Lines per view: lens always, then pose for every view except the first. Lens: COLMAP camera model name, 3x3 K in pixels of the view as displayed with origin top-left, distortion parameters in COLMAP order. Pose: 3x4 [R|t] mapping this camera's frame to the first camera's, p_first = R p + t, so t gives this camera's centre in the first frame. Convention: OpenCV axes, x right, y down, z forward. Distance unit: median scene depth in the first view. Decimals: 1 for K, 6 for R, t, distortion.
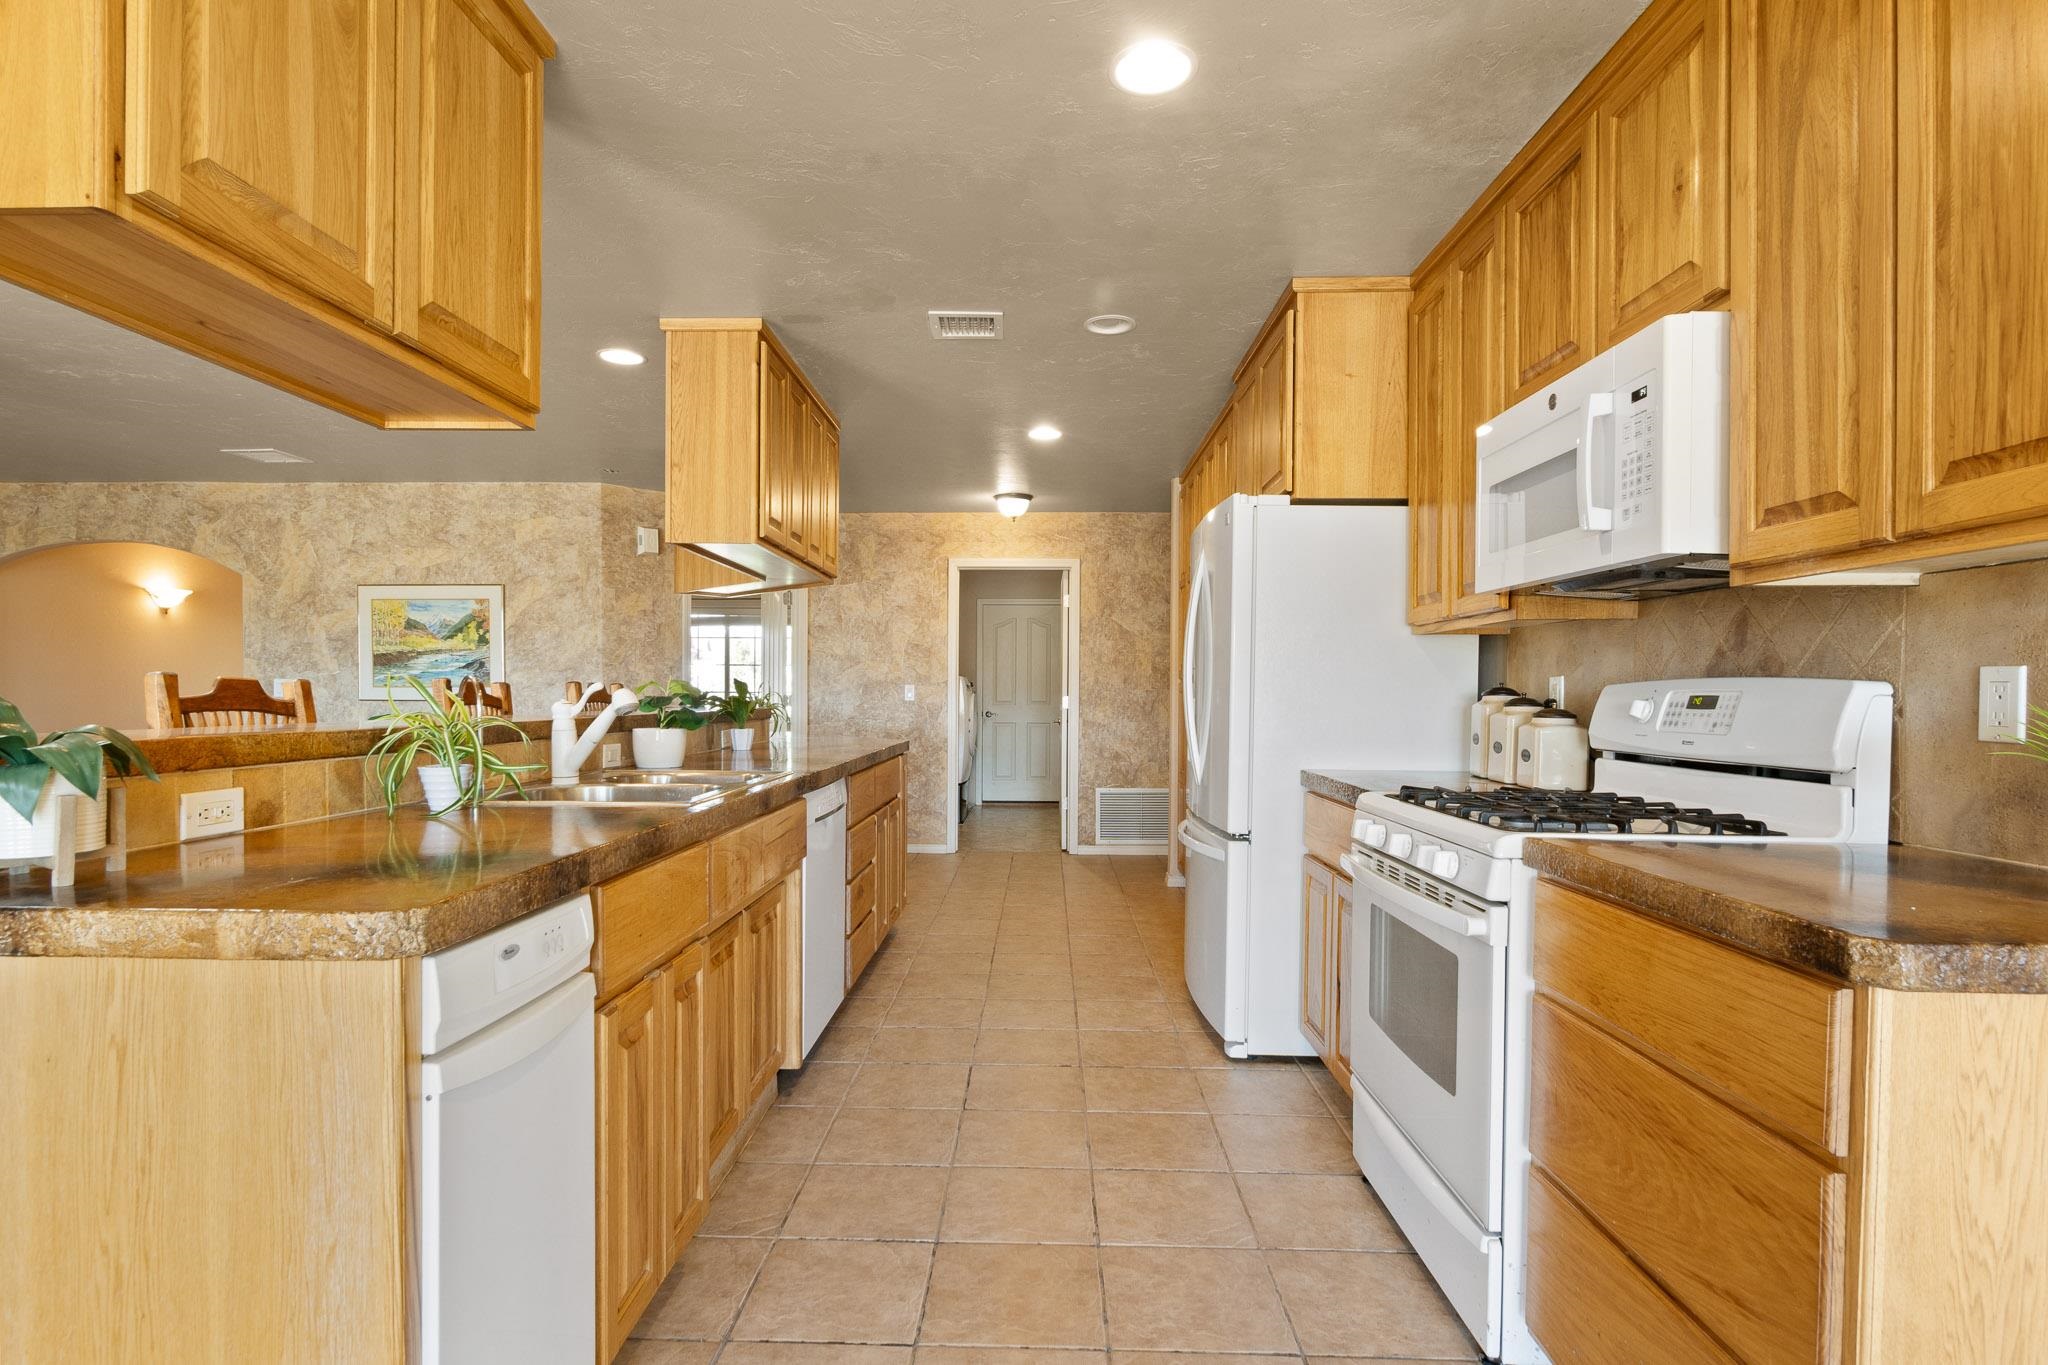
lens RADIAL K [[1023.9, 0, 1010.1], [0, 1023.9, 712.3], [0, 0, 1]] dist [0.001976, -0.003292]
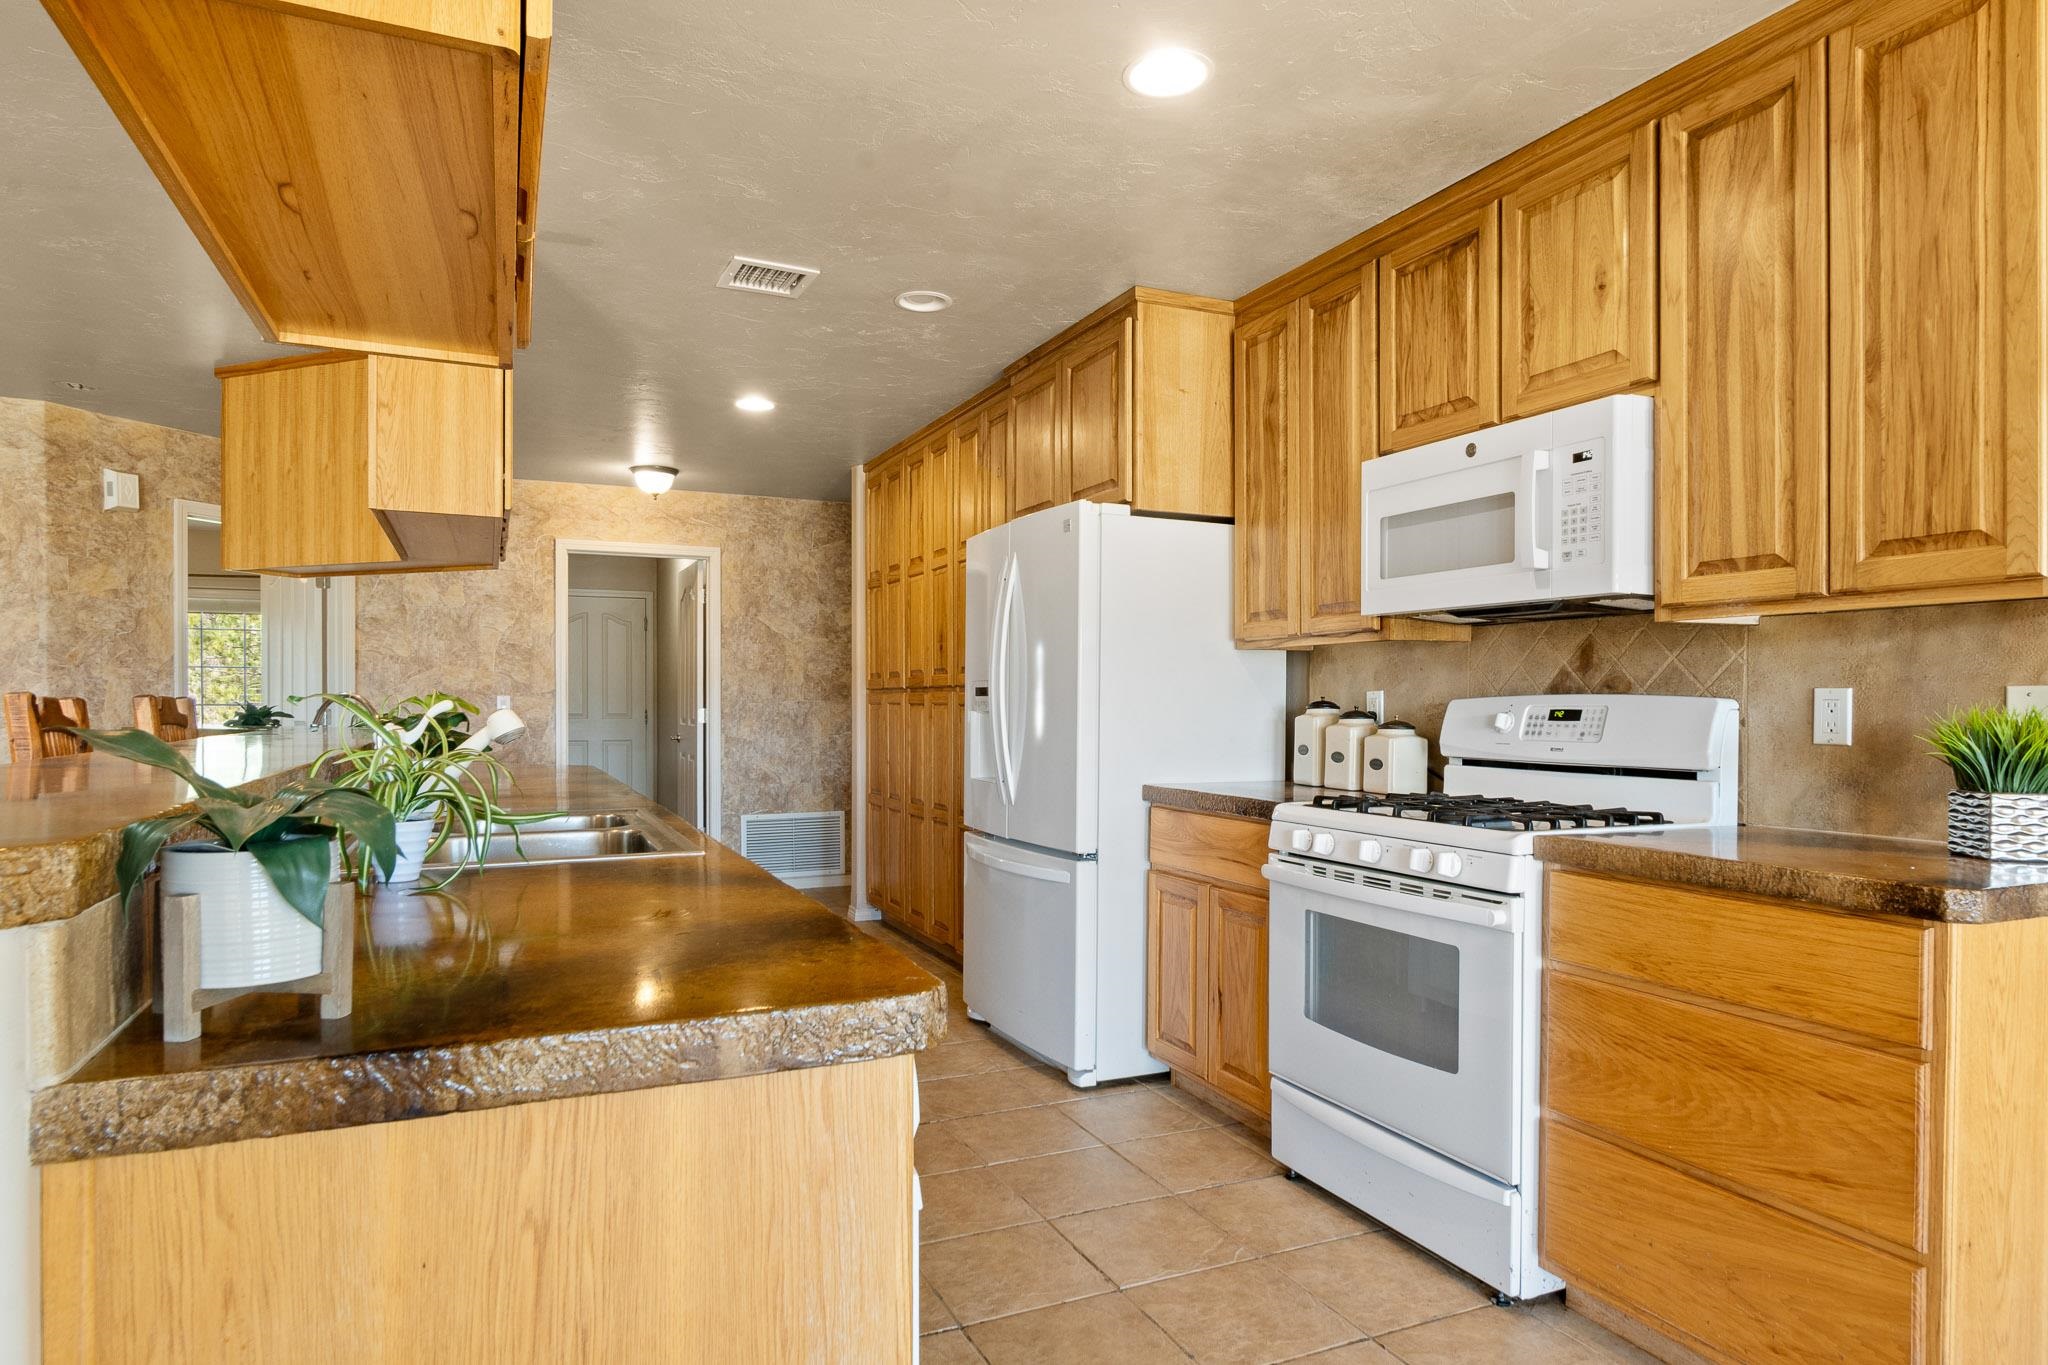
lens RADIAL K [[1167.8, 0, 1016.3], [0, 1167.8, 718.3], [0, 0, 1]] dist [-0.000859, -0.000359]
pose [[0.900147, -0.010255, 0.435466, -0.413831], [0.012052, 0.999926, -0.001364, -0.010031], [-0.435420, 0.006476, 0.900204, 0.052641]]
